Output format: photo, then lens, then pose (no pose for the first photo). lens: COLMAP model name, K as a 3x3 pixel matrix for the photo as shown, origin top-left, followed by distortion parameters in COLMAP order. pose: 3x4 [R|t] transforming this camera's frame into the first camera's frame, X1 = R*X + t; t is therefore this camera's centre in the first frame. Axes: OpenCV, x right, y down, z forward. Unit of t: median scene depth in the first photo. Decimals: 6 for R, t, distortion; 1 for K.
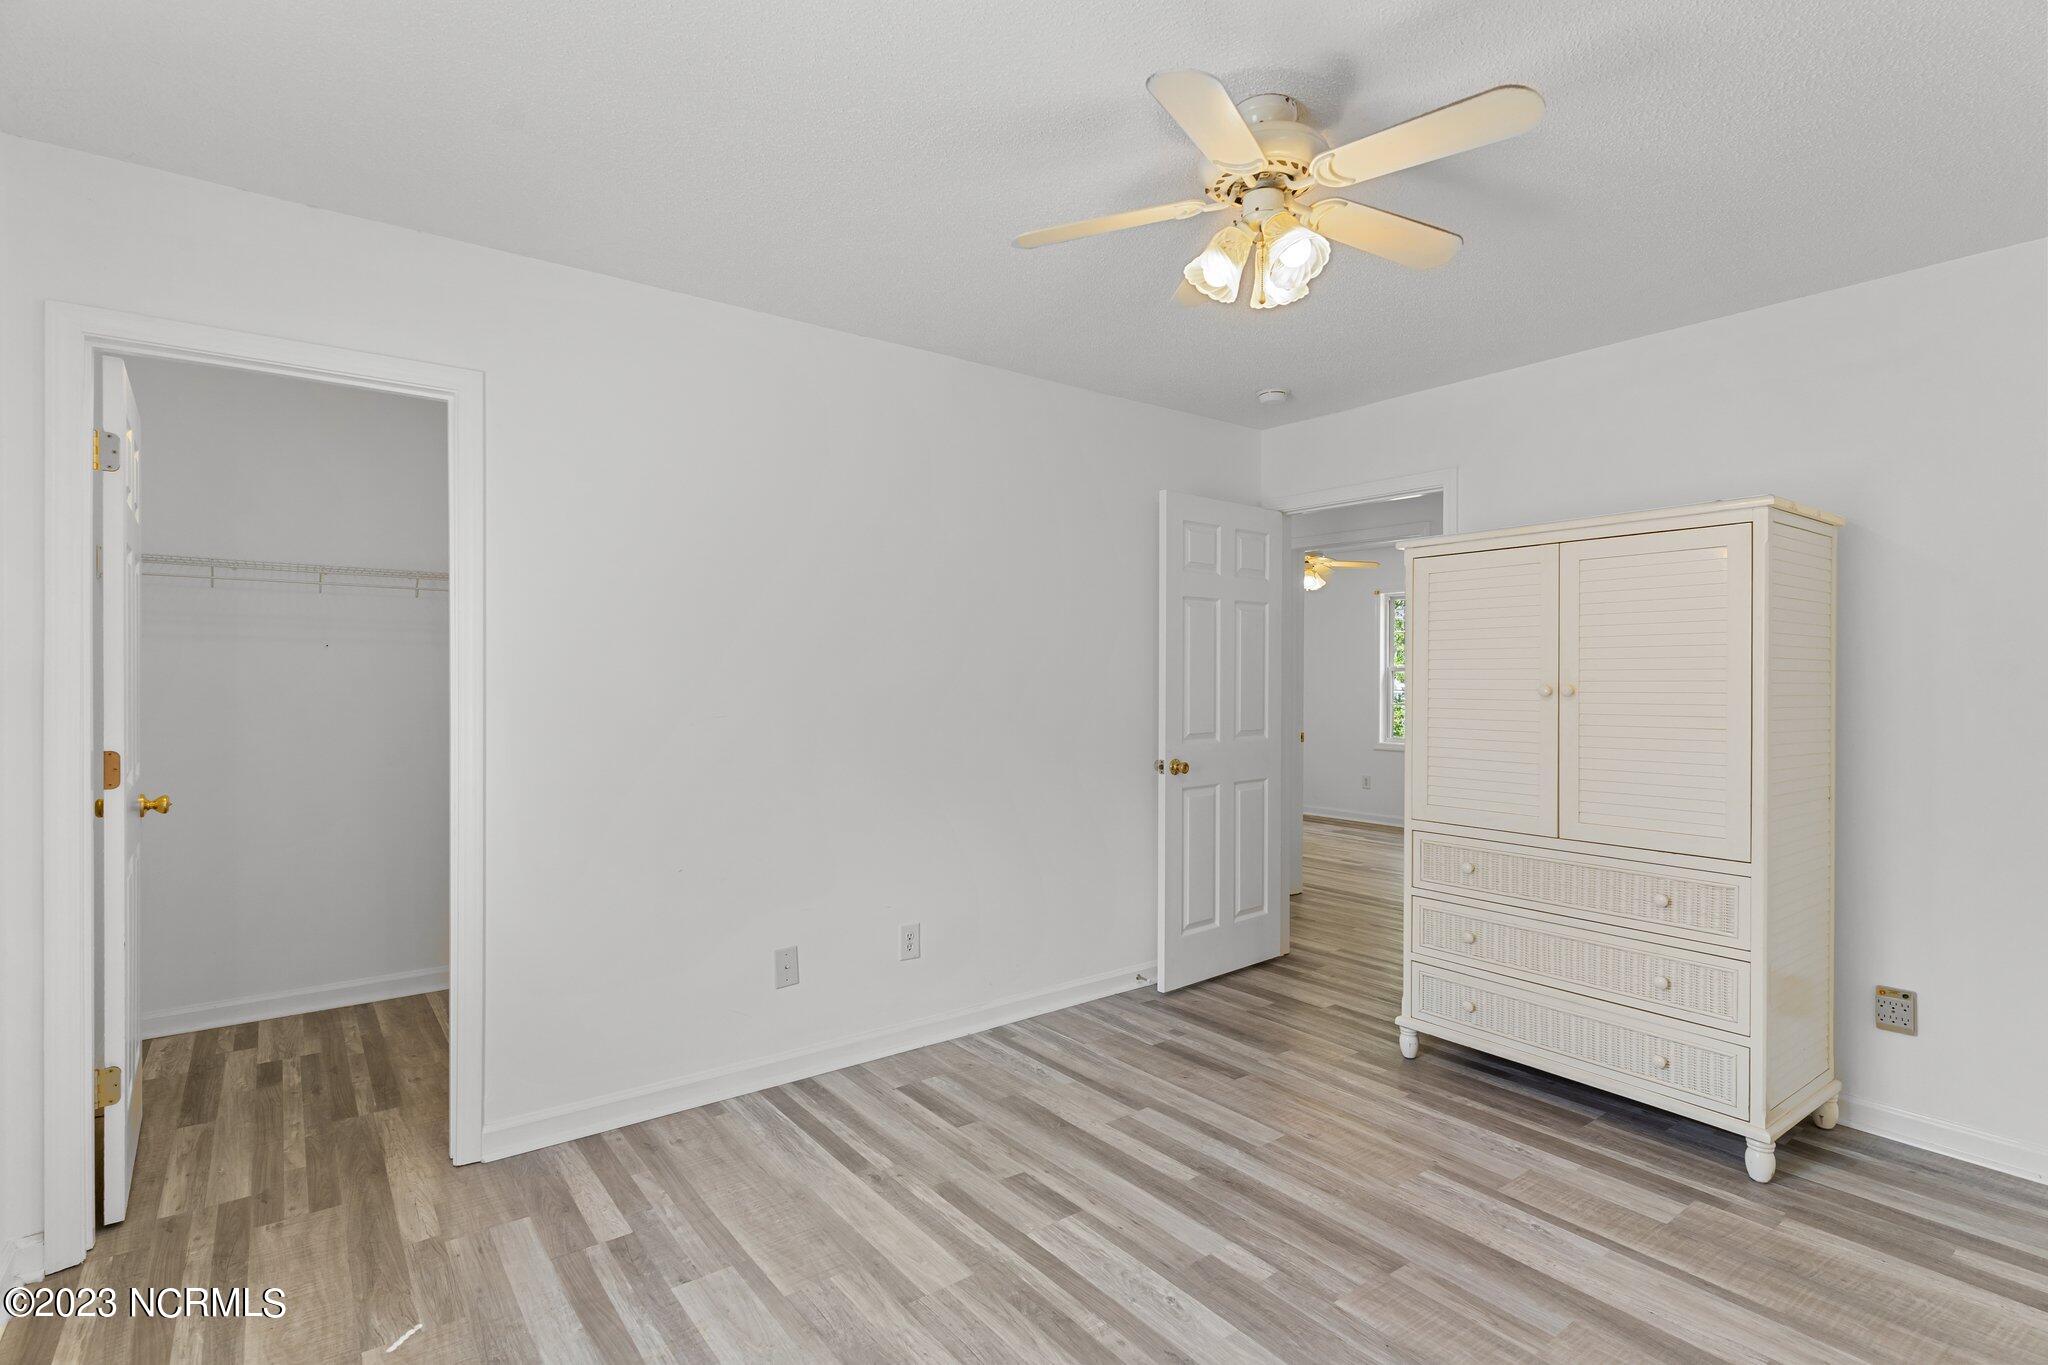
lens RADIAL K [[980.4, 0, 1026.6], [0, 980.4, 677.3], [0, 0, 1]] dist [0.007176, -0.006036]
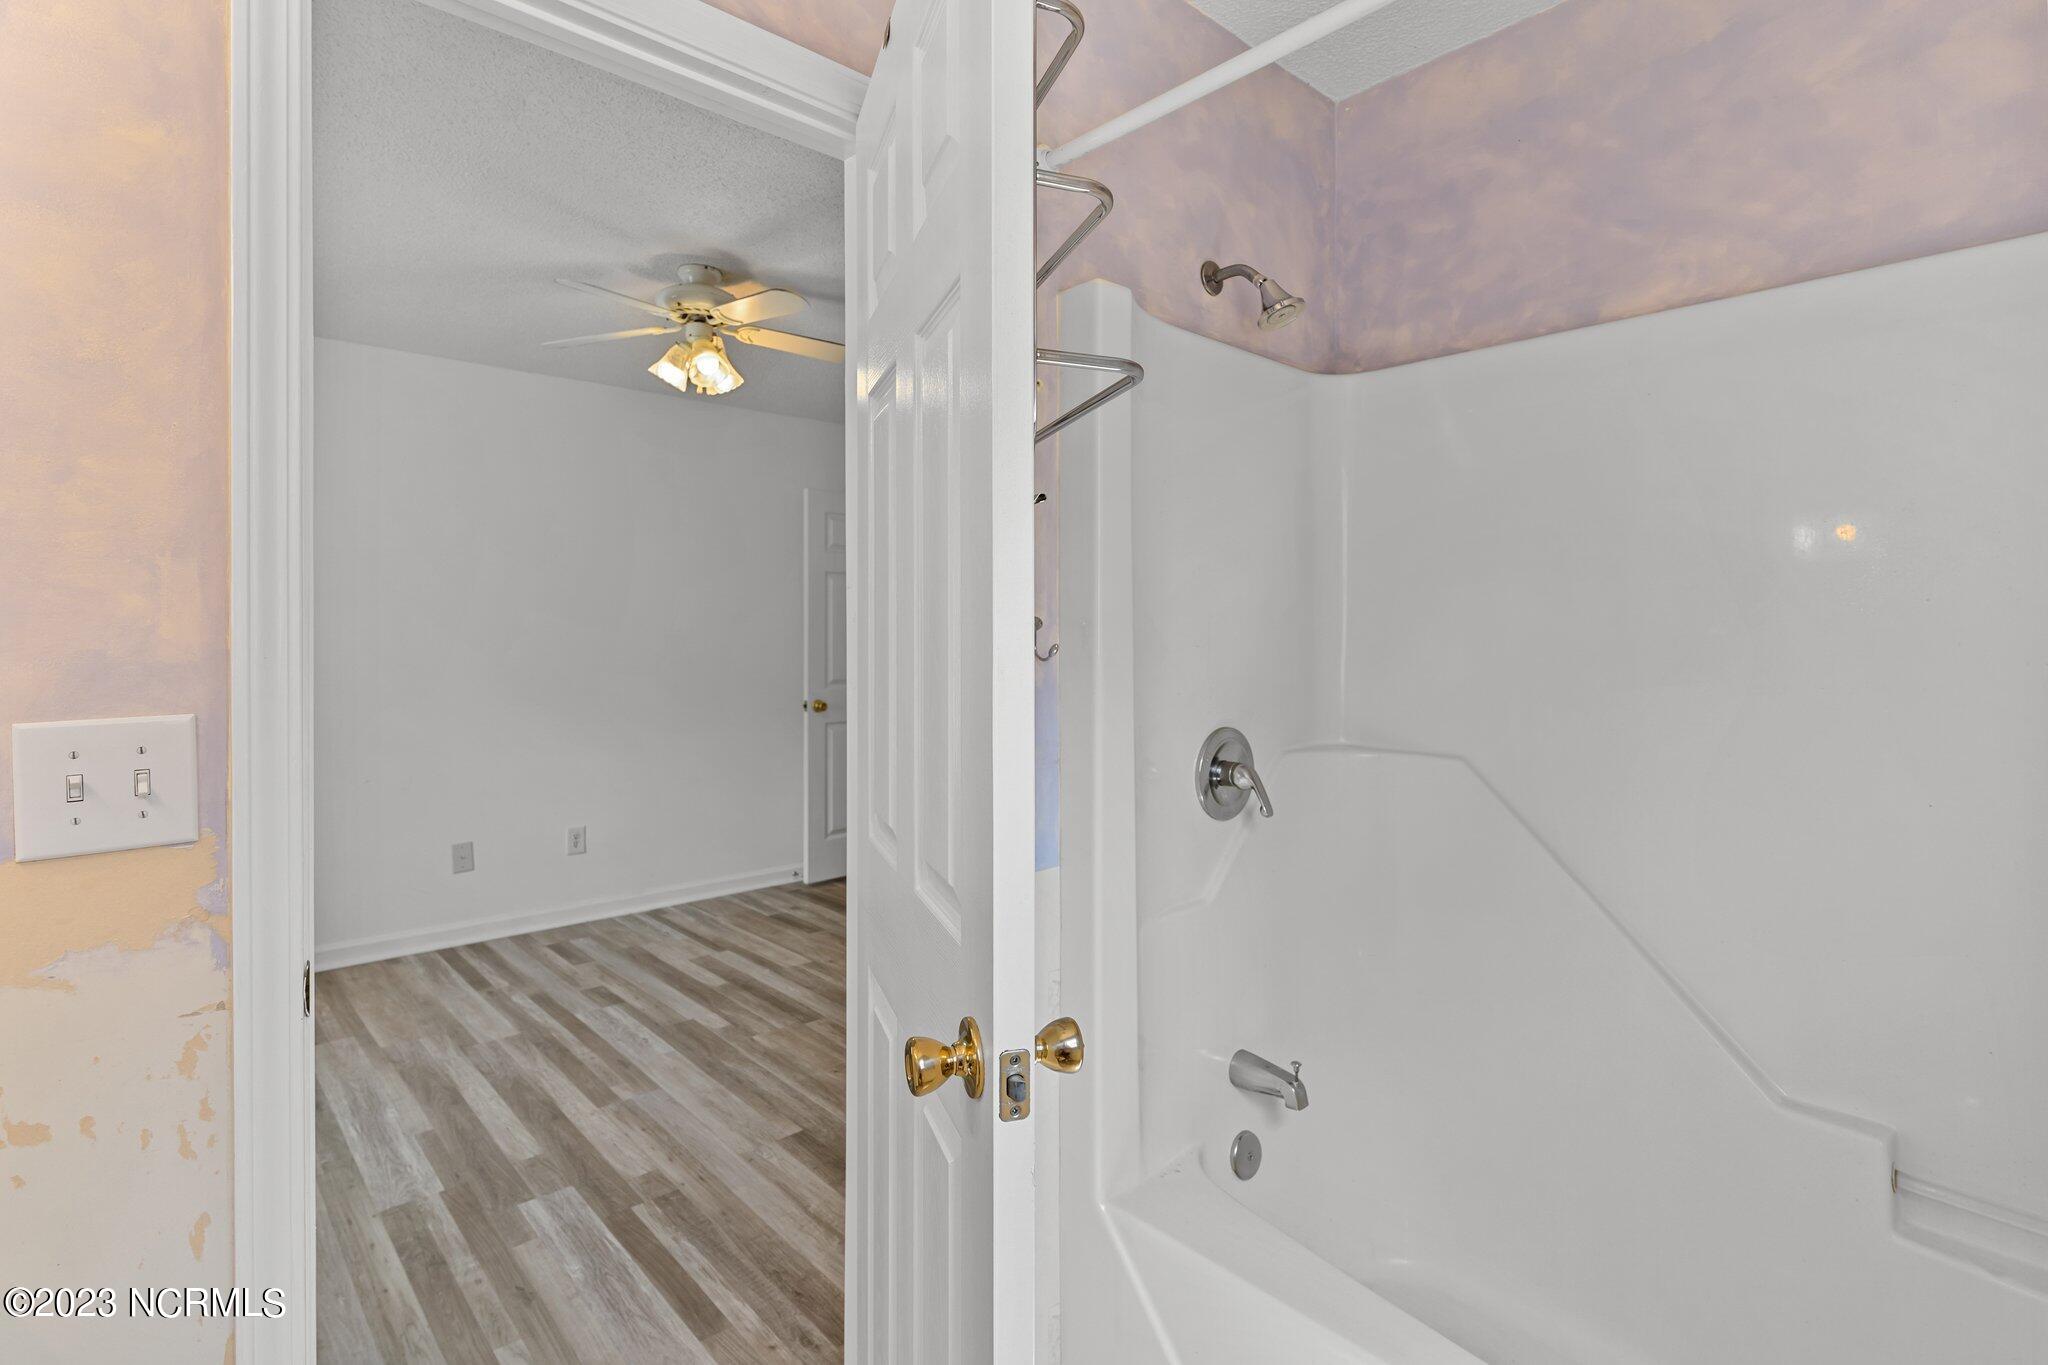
lens RADIAL K [[980.4, 0, 1006.9], [0, 980.4, 627.0], [0, 0, 1]] dist [0.007176, -0.006036]
pose [[0.996484, -0.001460, 0.083769, 0.418673], [0.002517, 0.999919, -0.012504, 0.008024], [-0.083744, 0.012671, 0.996407, -0.417887]]
